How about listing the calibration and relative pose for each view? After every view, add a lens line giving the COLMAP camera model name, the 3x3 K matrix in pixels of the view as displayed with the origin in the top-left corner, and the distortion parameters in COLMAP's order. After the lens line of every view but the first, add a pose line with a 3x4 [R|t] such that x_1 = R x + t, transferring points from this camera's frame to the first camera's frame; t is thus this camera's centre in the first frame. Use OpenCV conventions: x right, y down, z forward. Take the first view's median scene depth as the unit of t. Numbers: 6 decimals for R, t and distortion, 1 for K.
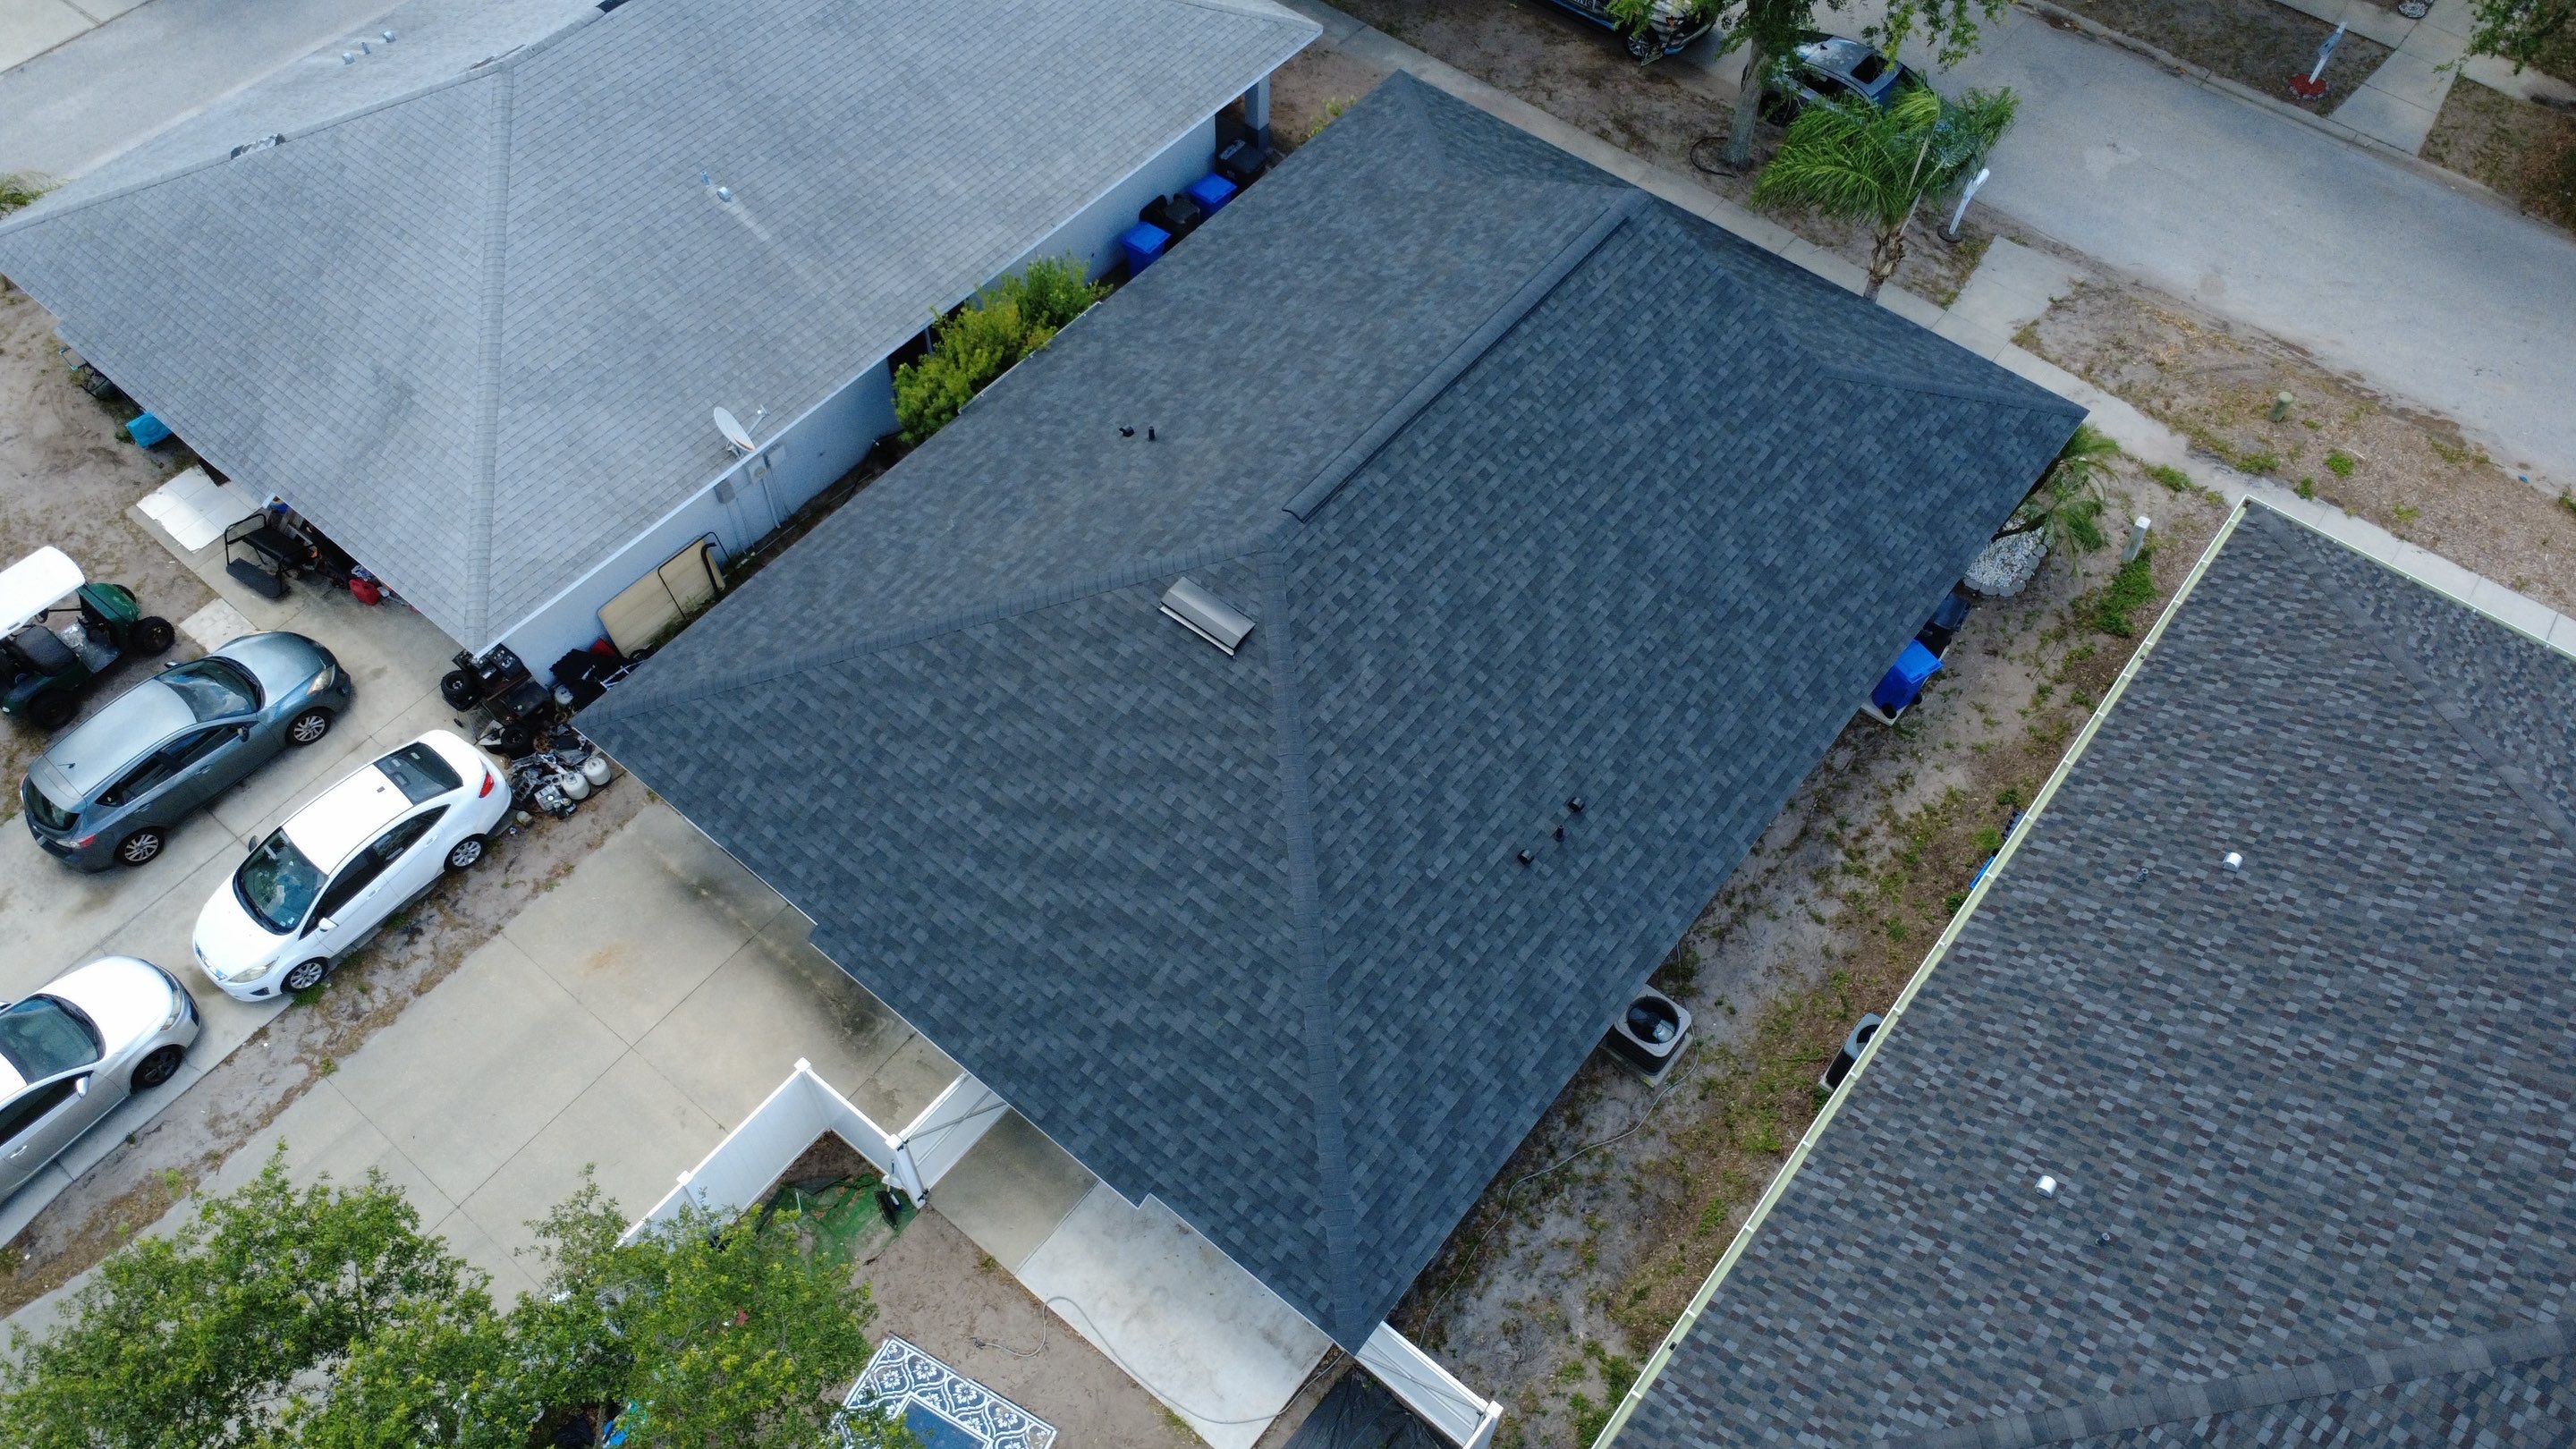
lens RADIAL K [[1873.7, 0, 1285.8], [0, 1873.7, 723.4], [0, 0, 1]] dist [-0.001723, 0.003681]
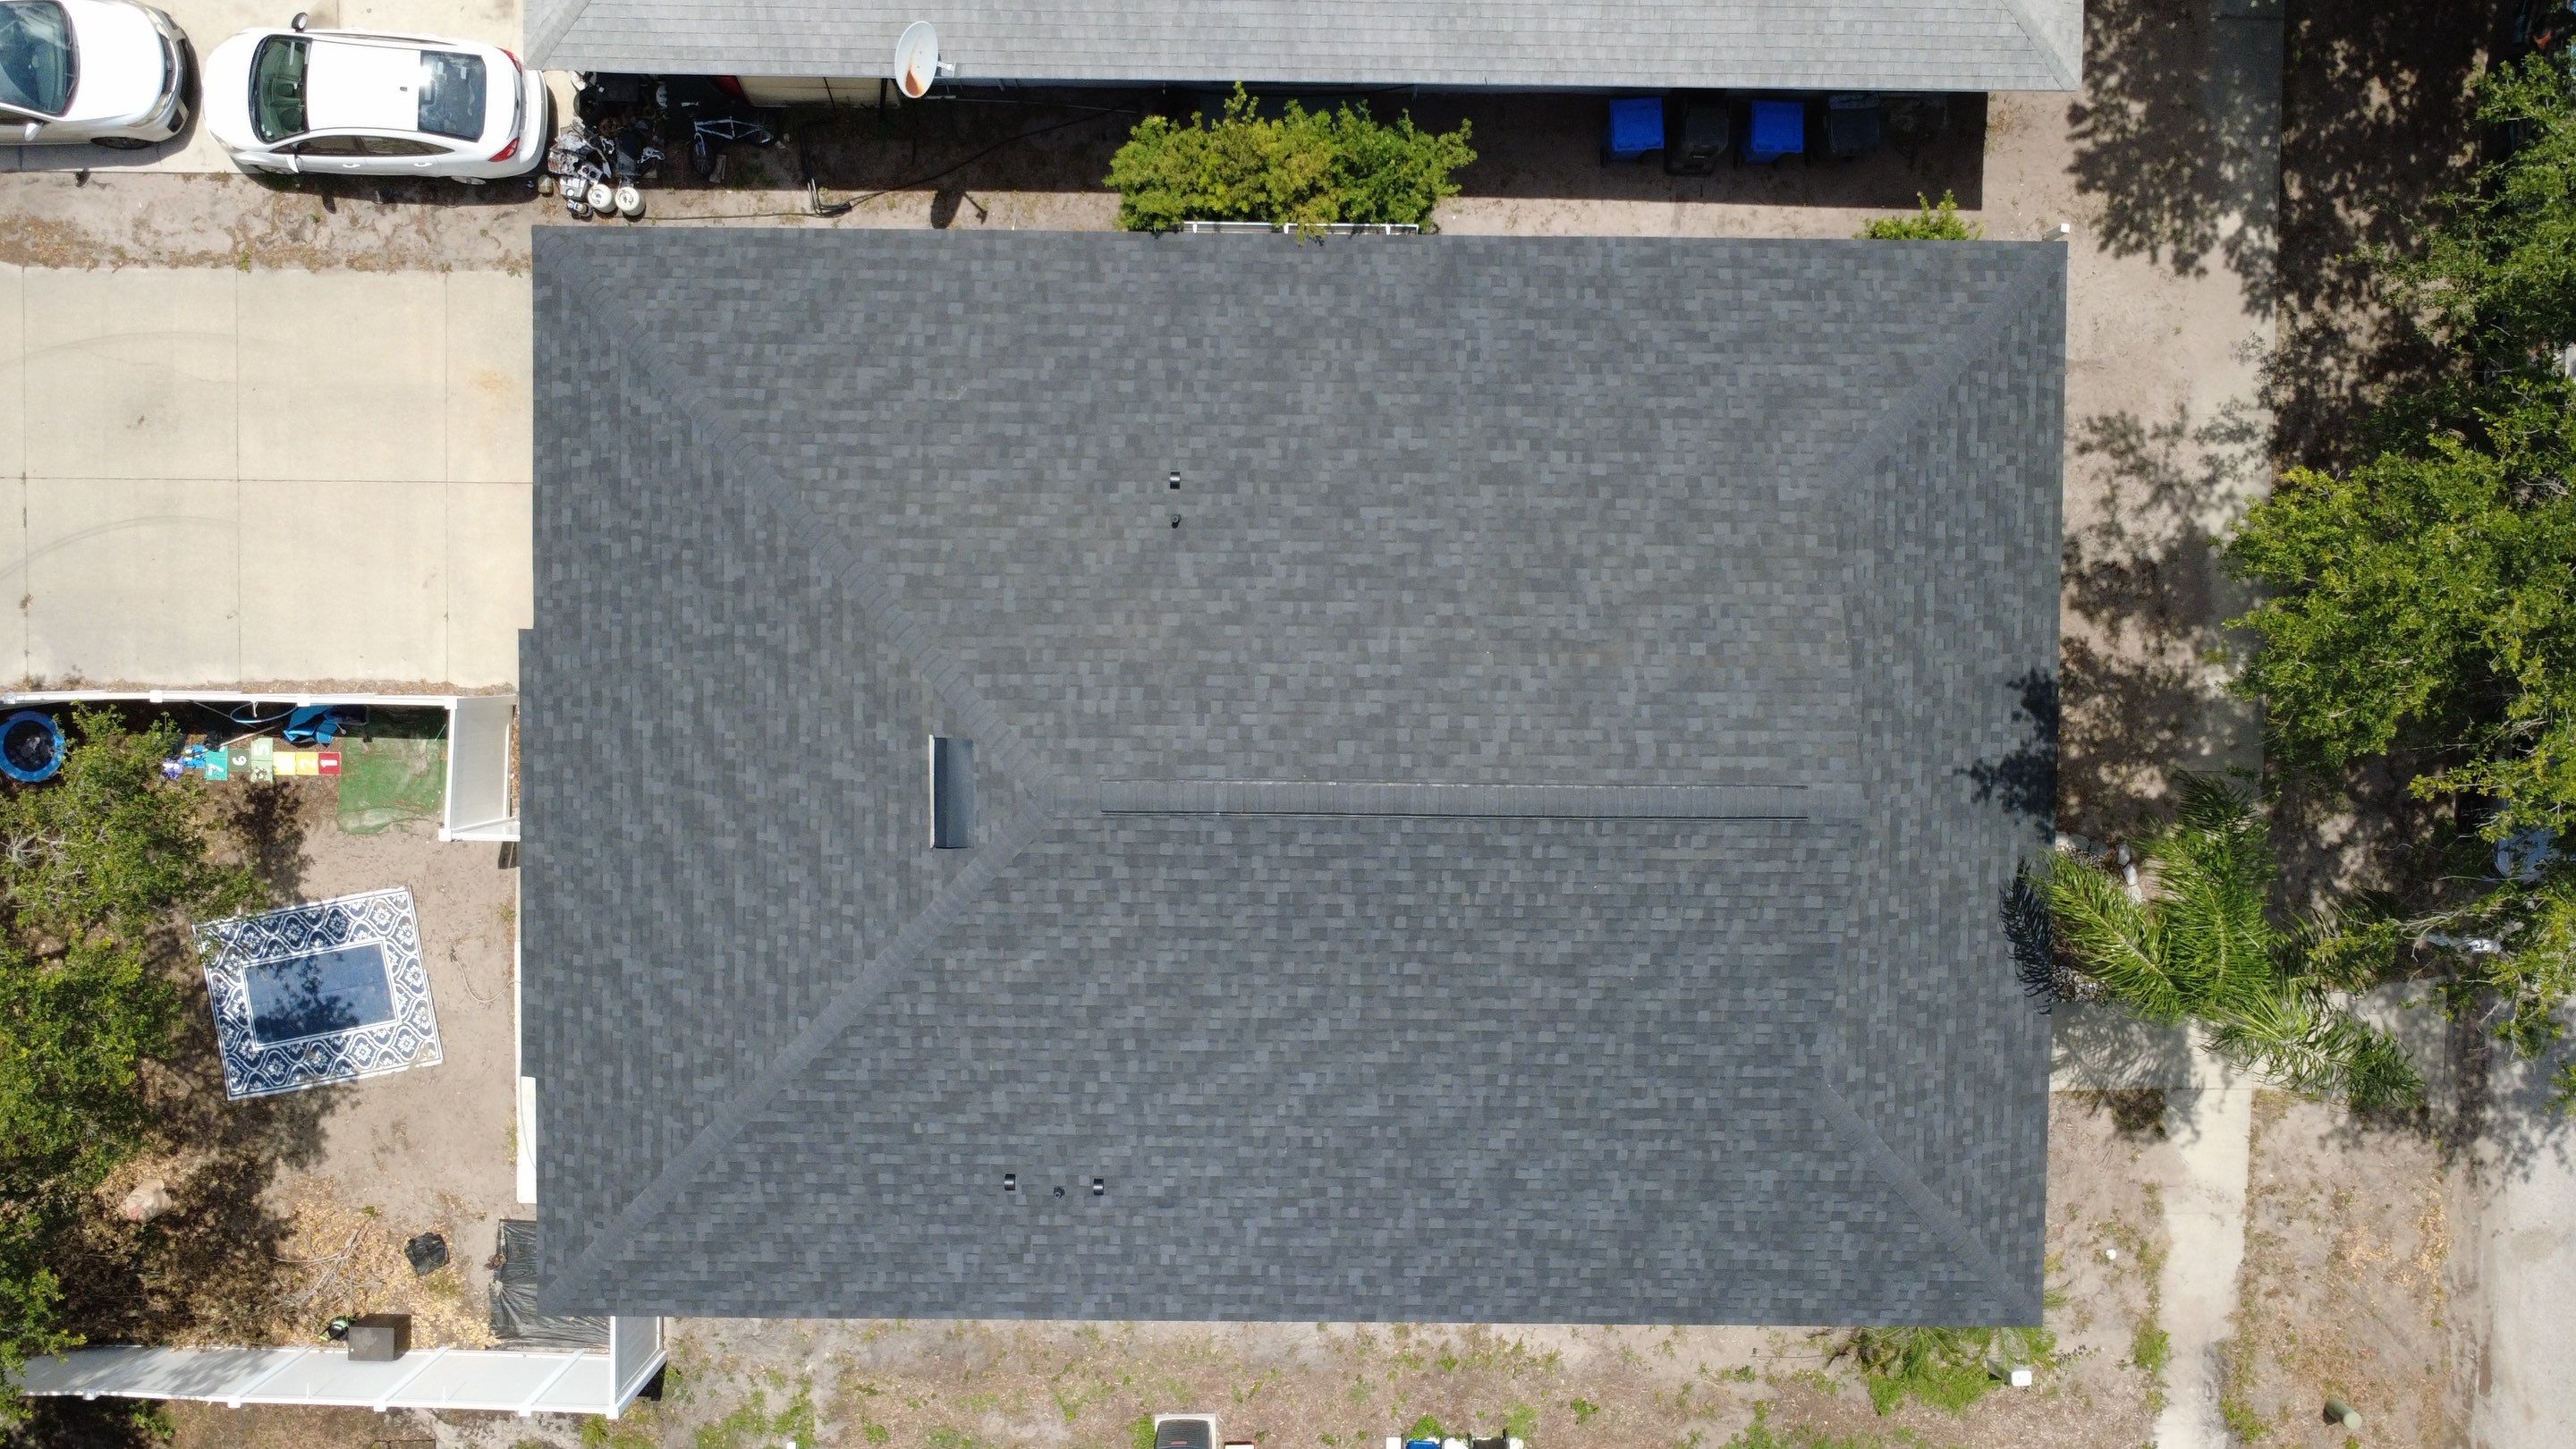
lens RADIAL K [[1873.7, 0, 1281.8], [0, 1873.7, 721.3], [0, 0, 1]] dist [-0.001723, 0.003681]
pose [[0.620448, 0.784093, 0.015547, 0.013600], [-0.638257, 0.493332, 0.590975, -0.667871], [0.455710, -0.376592, 0.806540, 0.359960]]
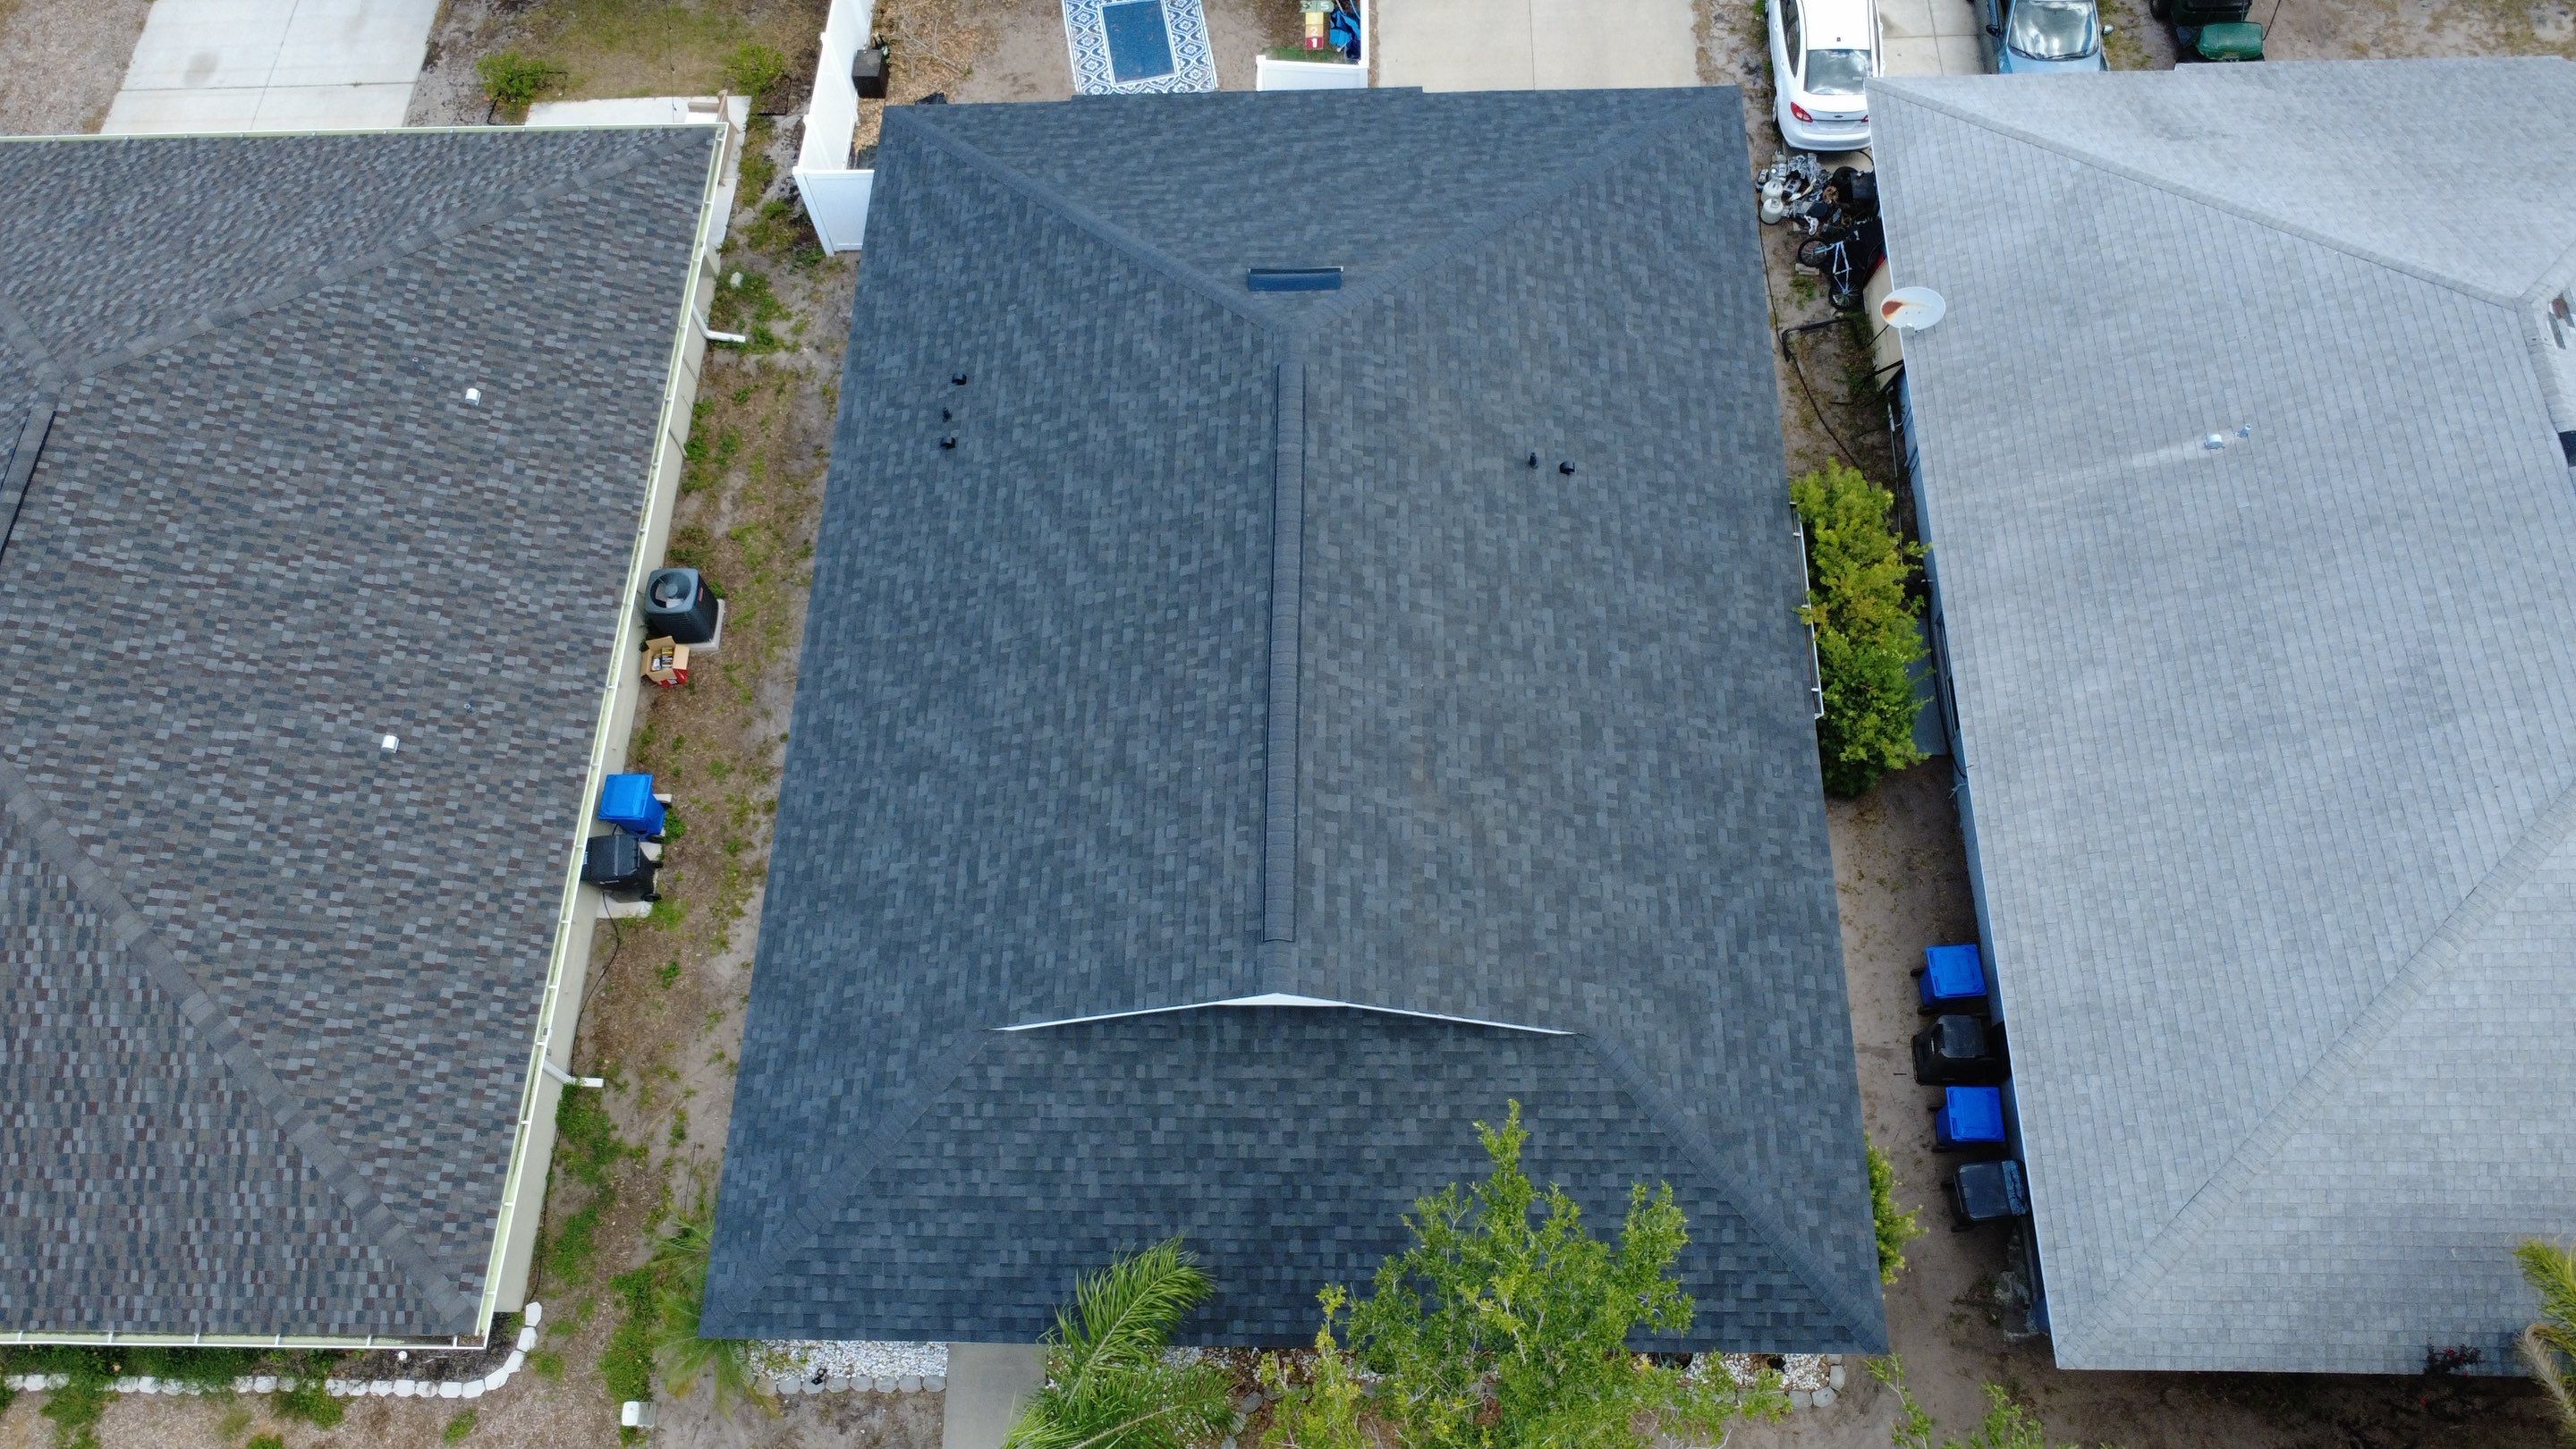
lens RADIAL K [[1873.7, 0, 1283.9], [0, 1873.7, 721.4], [0, 0, 1]] dist [-0.001723, 0.003681]
pose [[-0.790353, 0.560912, -0.246416, 0.348415], [-0.476601, -0.310186, 0.822579, -0.961308], [0.384959, 0.767570, 0.512487, 0.625139]]
